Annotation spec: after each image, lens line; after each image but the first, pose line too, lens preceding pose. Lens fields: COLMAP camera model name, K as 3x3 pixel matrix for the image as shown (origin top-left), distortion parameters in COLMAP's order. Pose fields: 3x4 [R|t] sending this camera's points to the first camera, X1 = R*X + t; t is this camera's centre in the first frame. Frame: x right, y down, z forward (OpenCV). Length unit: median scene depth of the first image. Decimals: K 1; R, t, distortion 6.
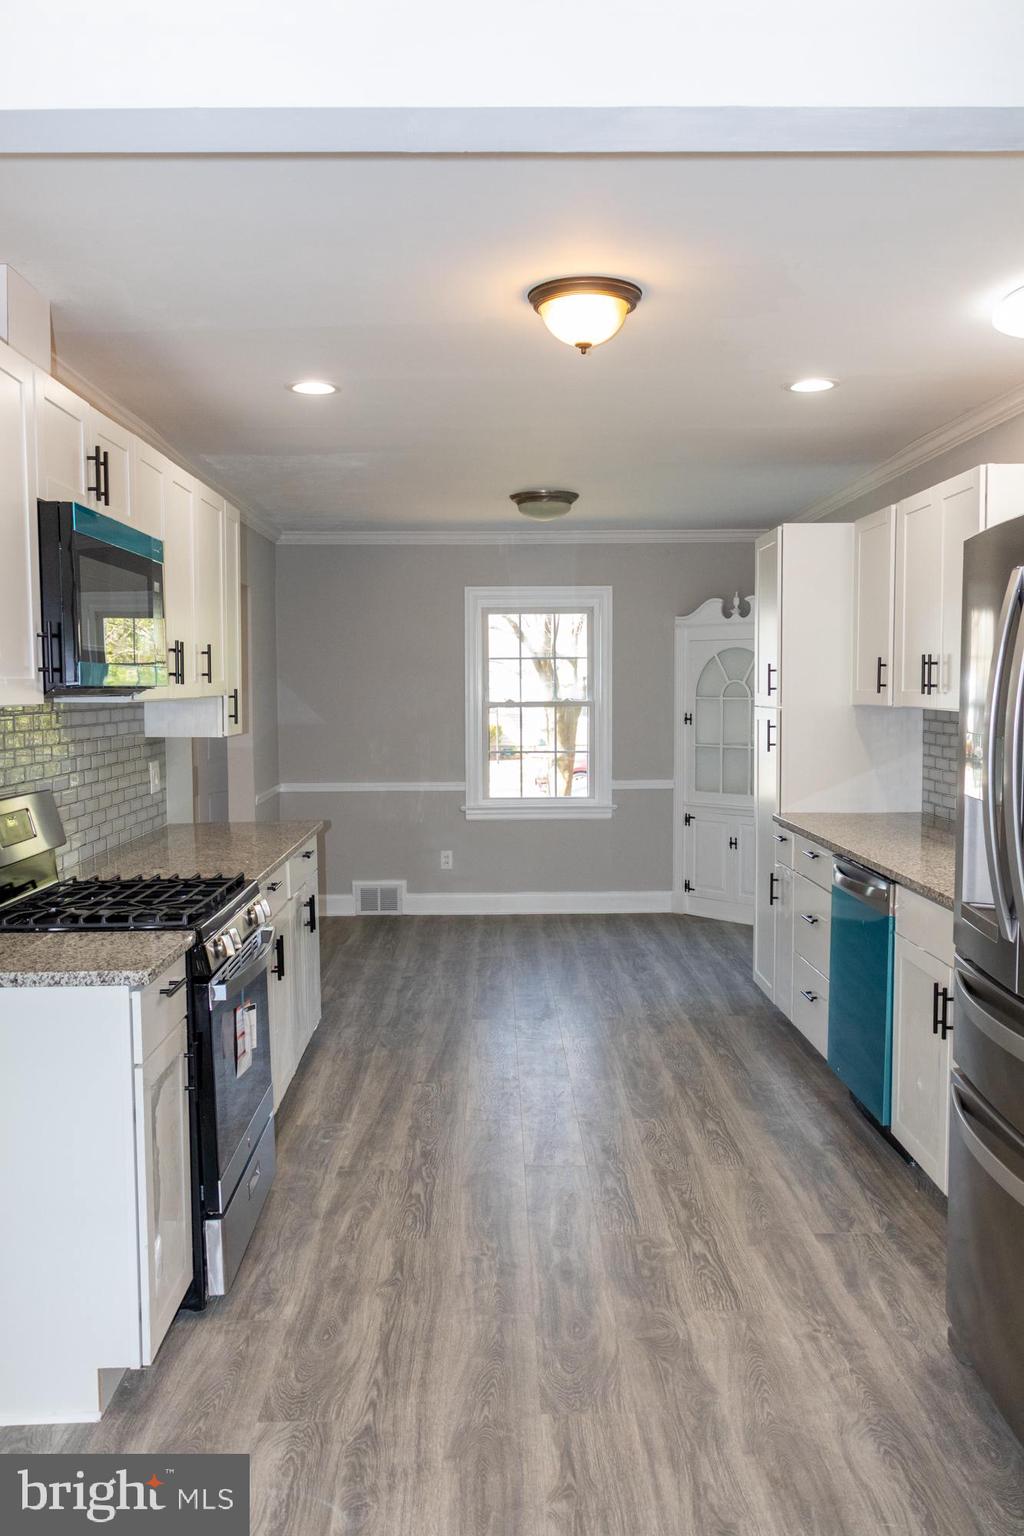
lens RADIAL K [[1235.8, 0, 515.4], [0, 1235.8, 767.9], [0, 0, 1]] dist [0.006120, 0.001563]
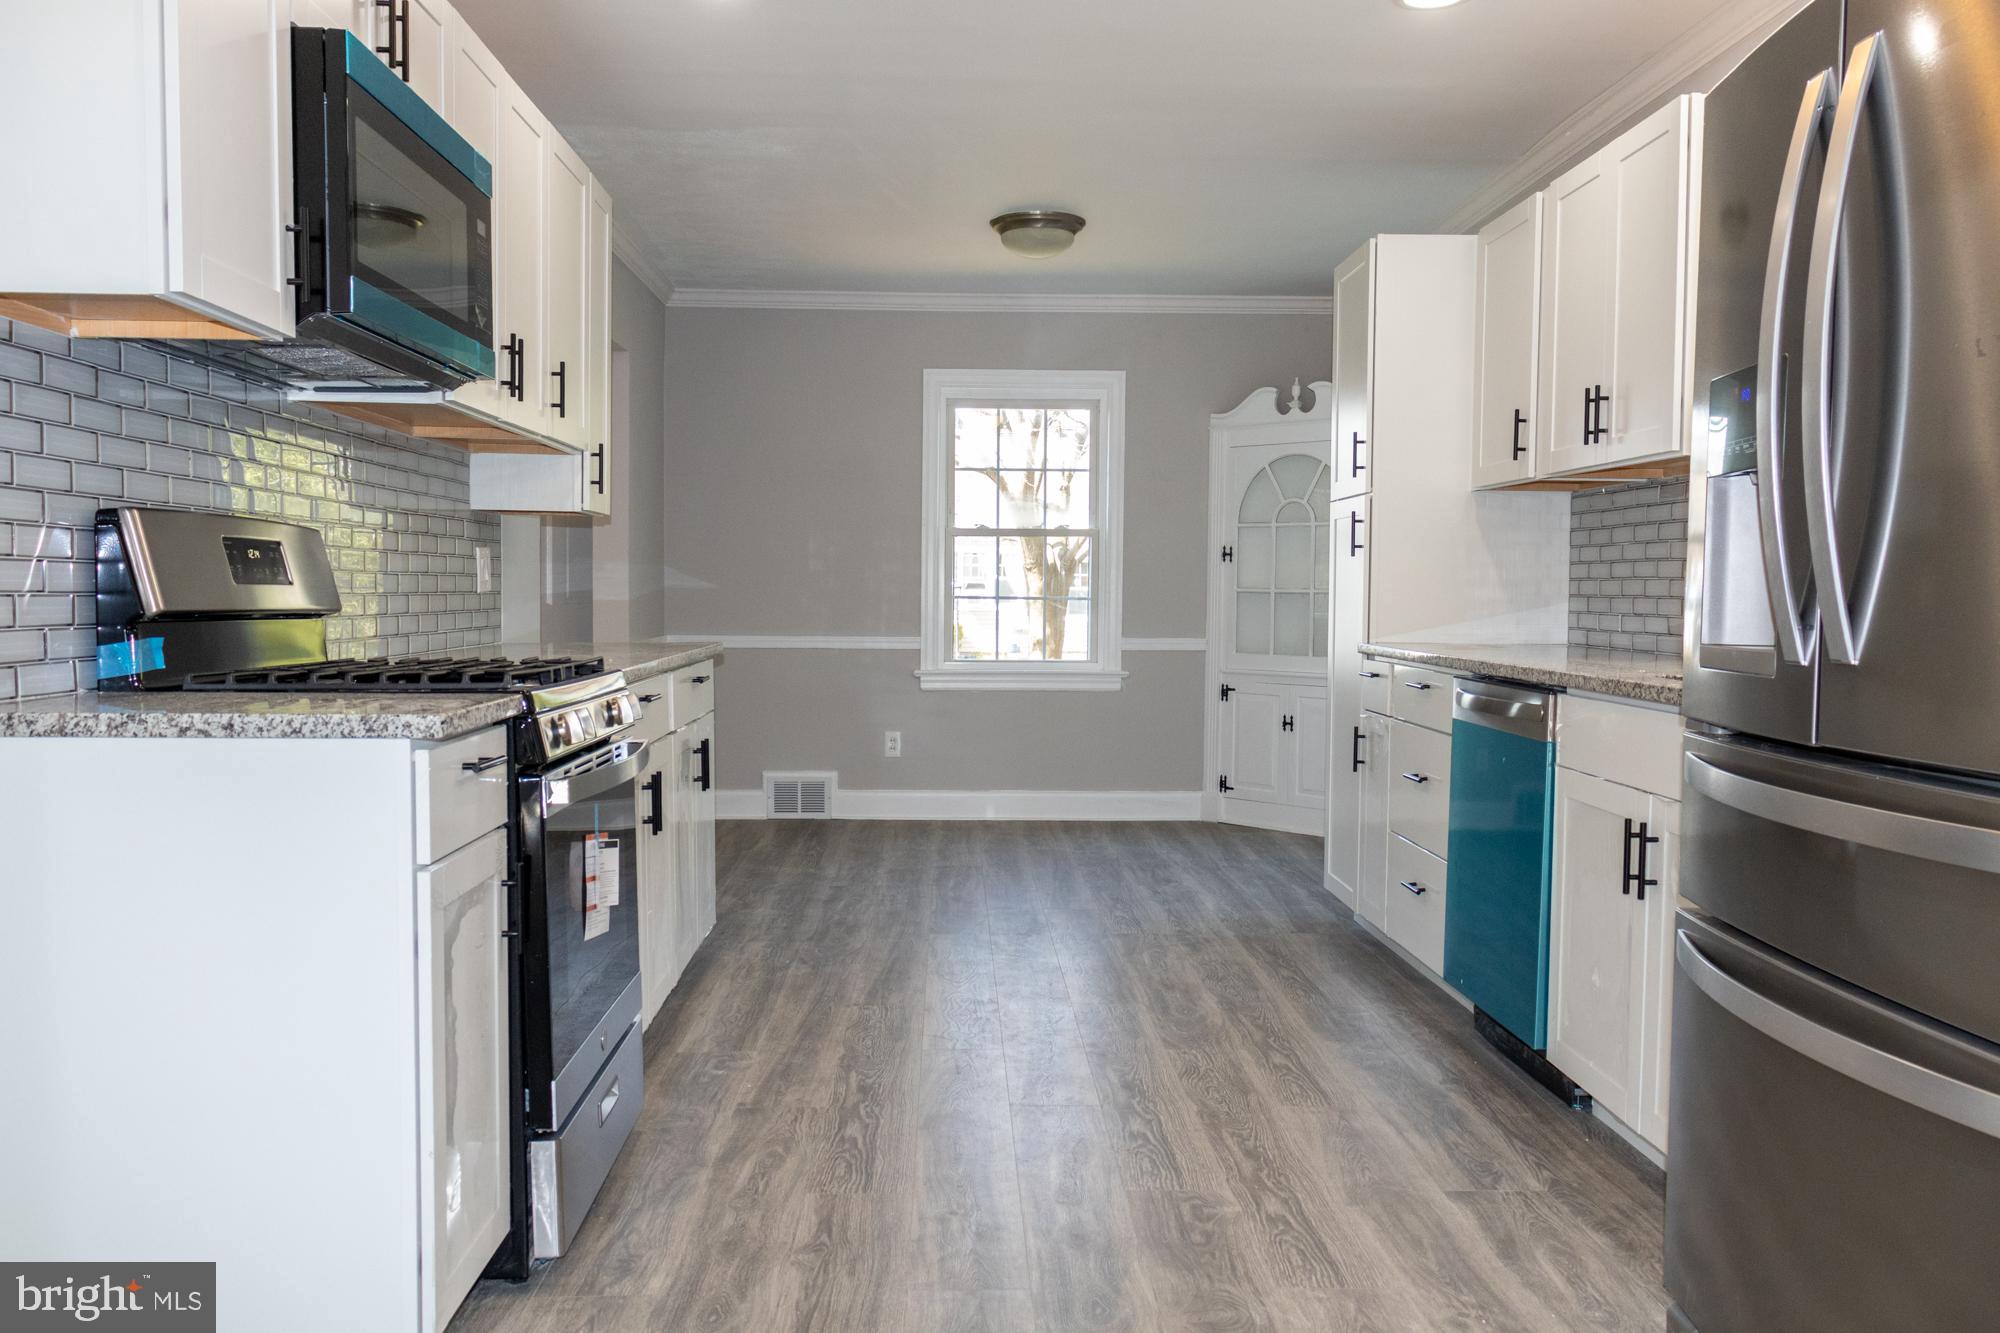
lens RADIAL K [[1609.1, 0, 998.3], [0, 1609.1, 672.3], [0, 0, 1]] dist [0.006120, 0.001563]
pose [[0.999823, 0.013779, 0.012833, -0.013611], [-0.013566, 0.999770, -0.016592, 0.097568], [-0.013058, 0.016415, 0.999780, 0.107488]]
